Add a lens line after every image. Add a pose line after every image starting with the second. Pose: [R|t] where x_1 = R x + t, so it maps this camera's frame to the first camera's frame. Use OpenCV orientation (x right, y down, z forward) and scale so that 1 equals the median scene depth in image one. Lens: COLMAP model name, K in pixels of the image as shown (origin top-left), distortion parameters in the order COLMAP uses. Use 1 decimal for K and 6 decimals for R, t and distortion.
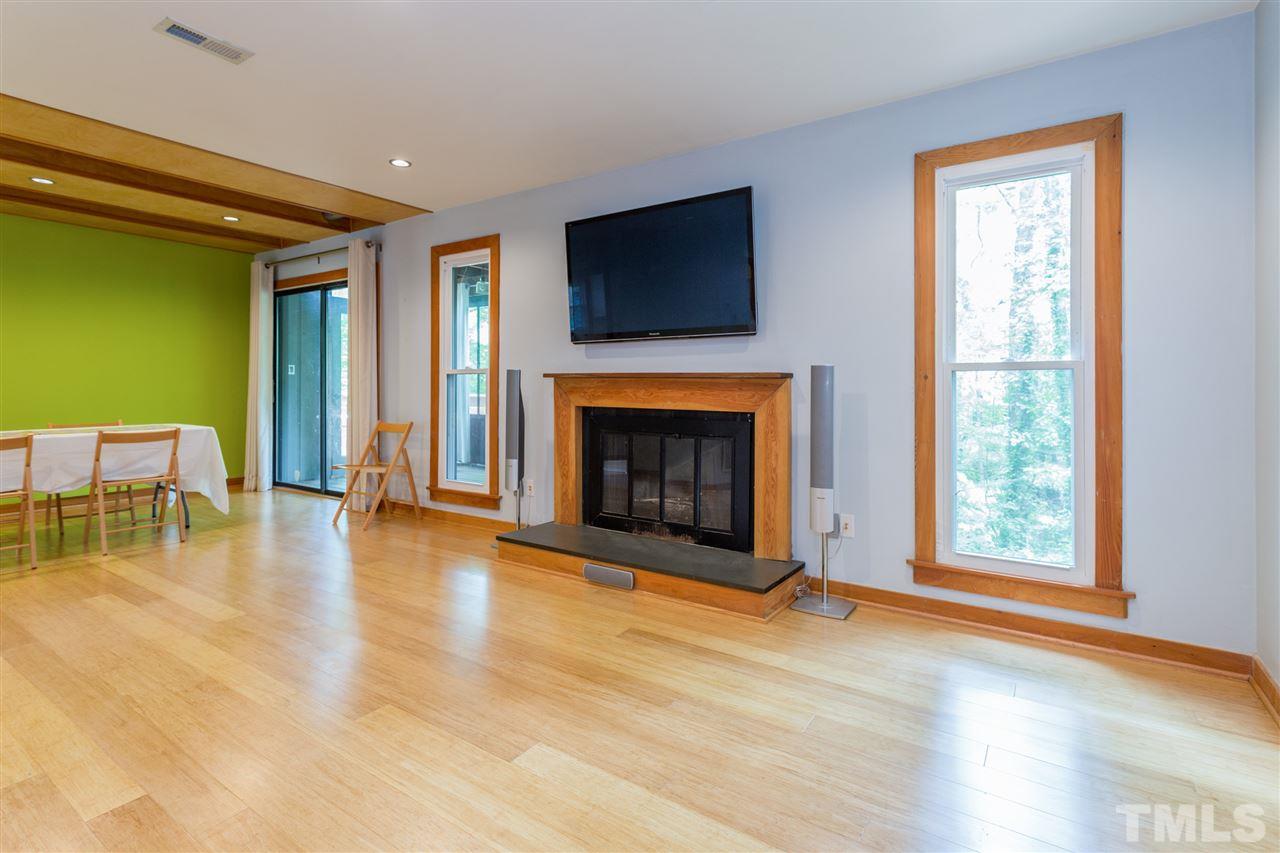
lens RADIAL K [[614.3, 0, 638.3], [0, 614.3, 390.0], [0, 0, 1]] dist [-0.003396, -0.000199]
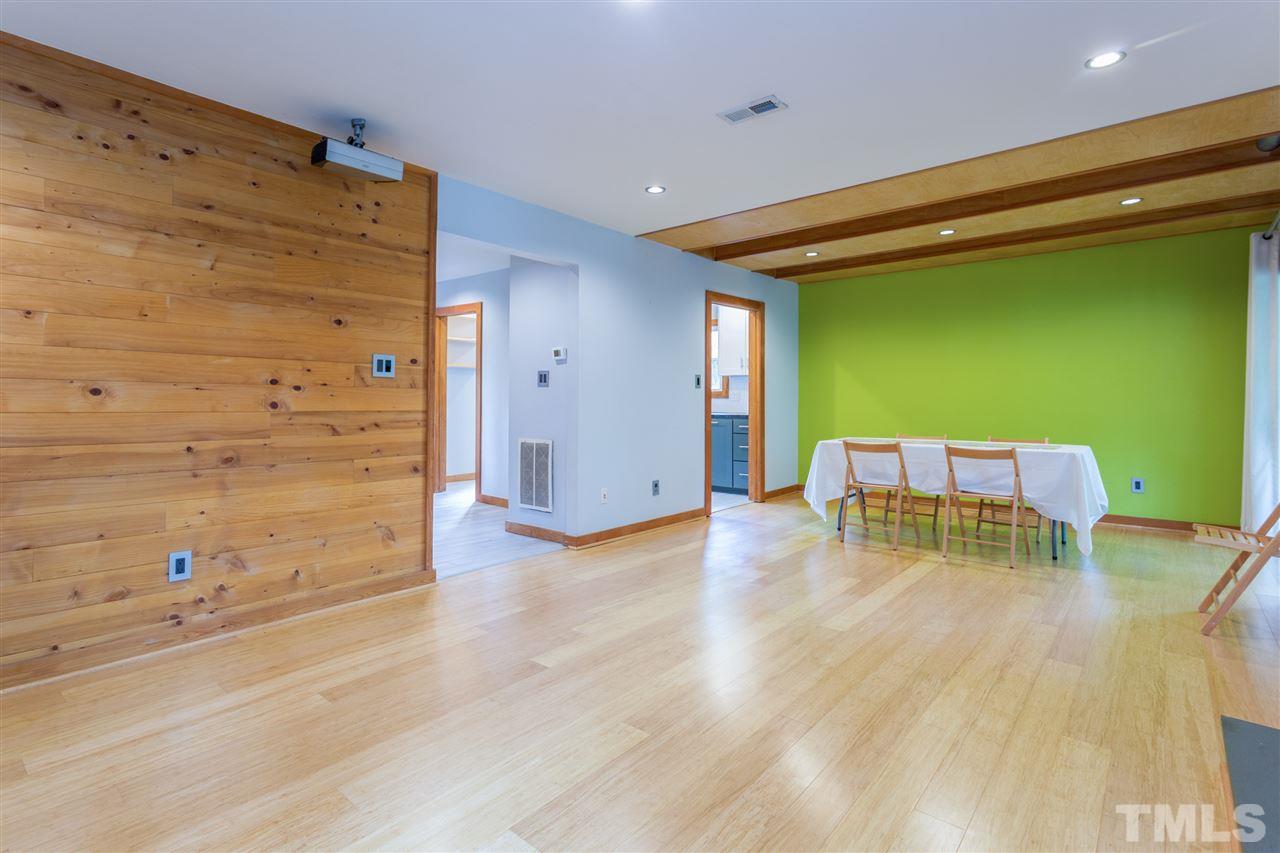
lens RADIAL K [[614.3, 0, 638.3], [0, 614.3, 390.0], [0, 0, 1]] dist [-0.003396, -0.000199]
pose [[-0.112429, -0.021276, -0.993432, 0.268947], [-0.008476, 0.999755, -0.020452, -0.003644], [0.993624, 0.006121, -0.112581, 0.520282]]
